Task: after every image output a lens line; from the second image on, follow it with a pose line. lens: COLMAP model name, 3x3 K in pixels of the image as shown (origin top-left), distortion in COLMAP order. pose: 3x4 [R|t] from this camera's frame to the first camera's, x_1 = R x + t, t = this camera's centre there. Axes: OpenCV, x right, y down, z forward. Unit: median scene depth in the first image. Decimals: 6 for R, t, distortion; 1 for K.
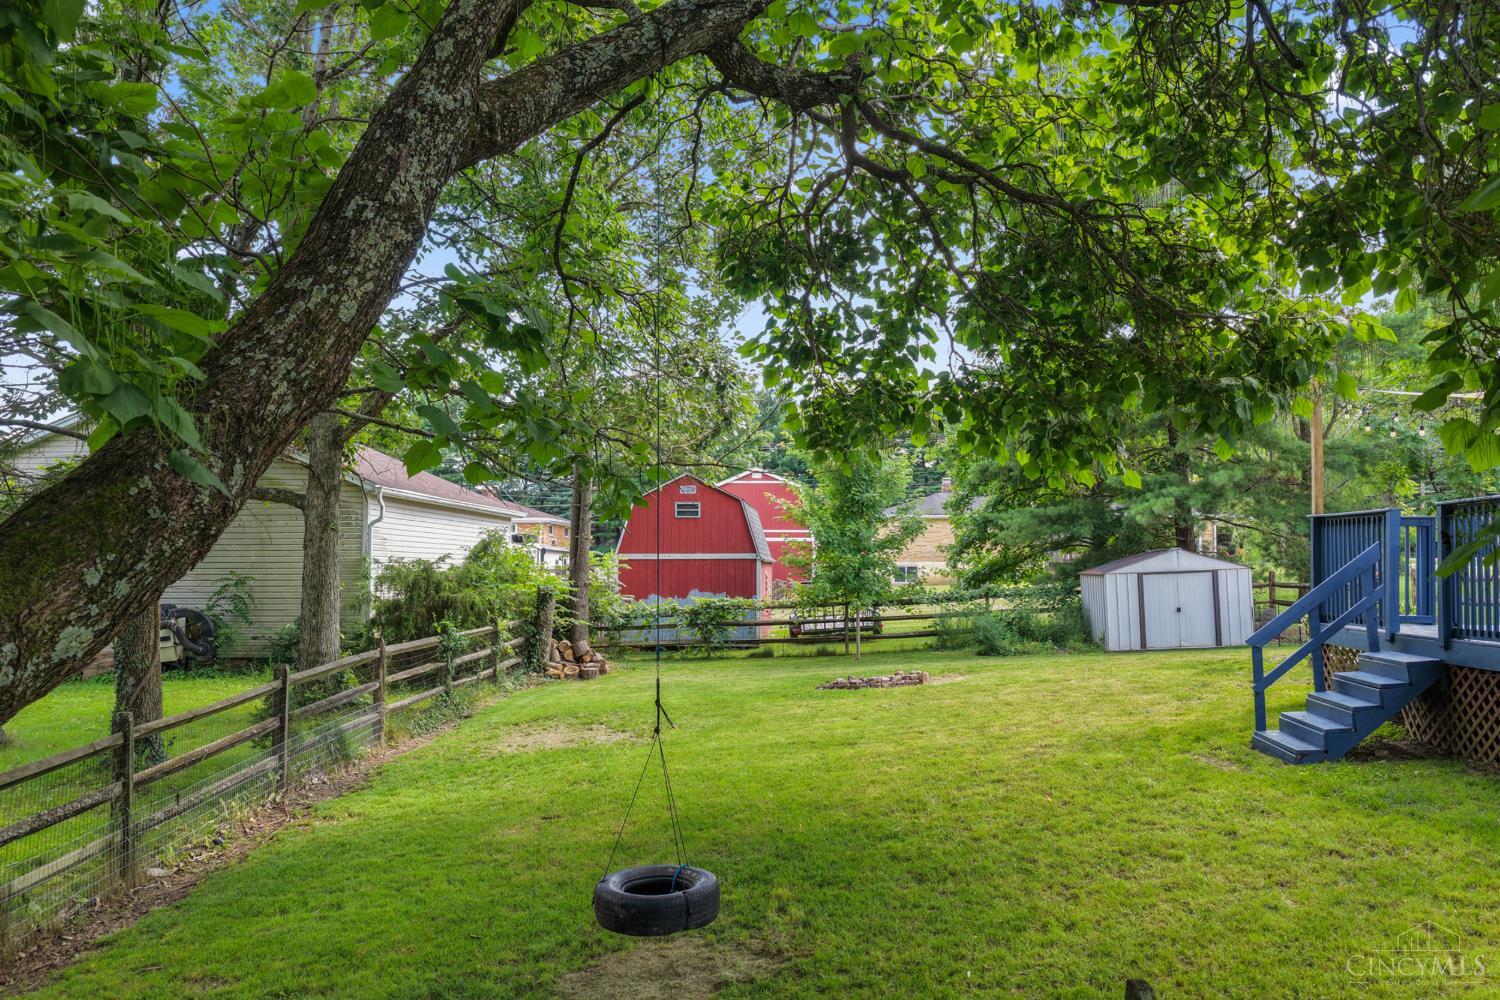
lens RADIAL K [[1286.1, 0, 757.1], [0, 1286.1, 498.6], [0, 0, 1]] dist [0.003230, 0.003265]
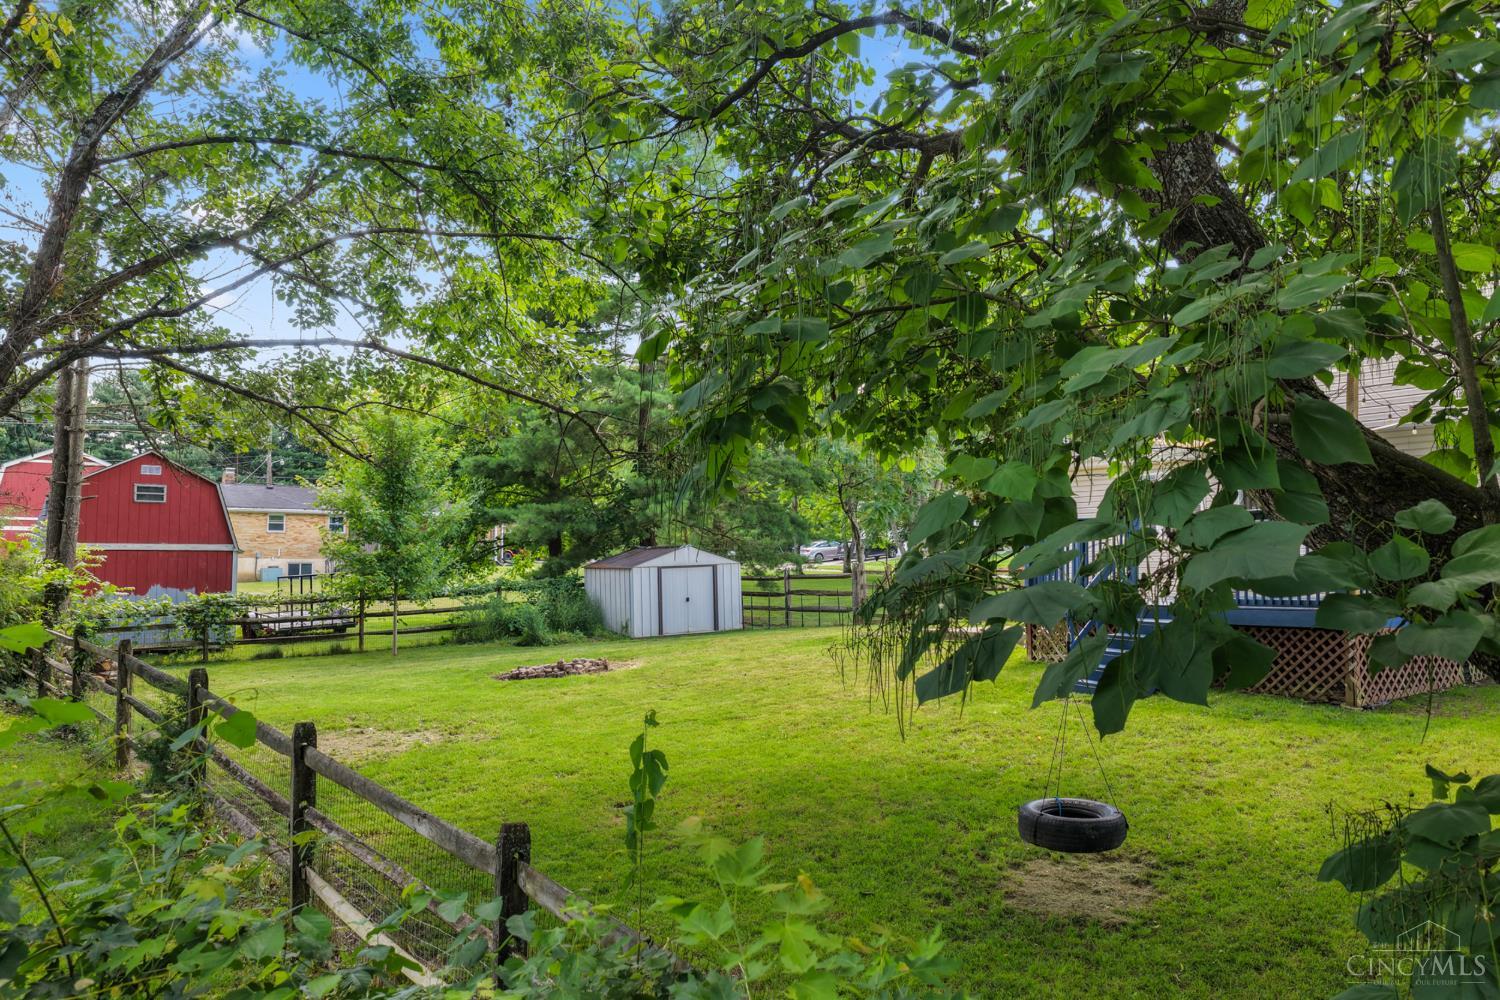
lens RADIAL K [[1286.1, 0, 757.1], [0, 1286.1, 498.6], [0, 0, 1]] dist [0.003230, 0.003265]
pose [[0.786943, 0.038461, 0.615826, -0.294211], [-0.034469, 0.999237, -0.018361, 0.015589], [-0.616062, -0.006778, 0.787668, 0.071676]]
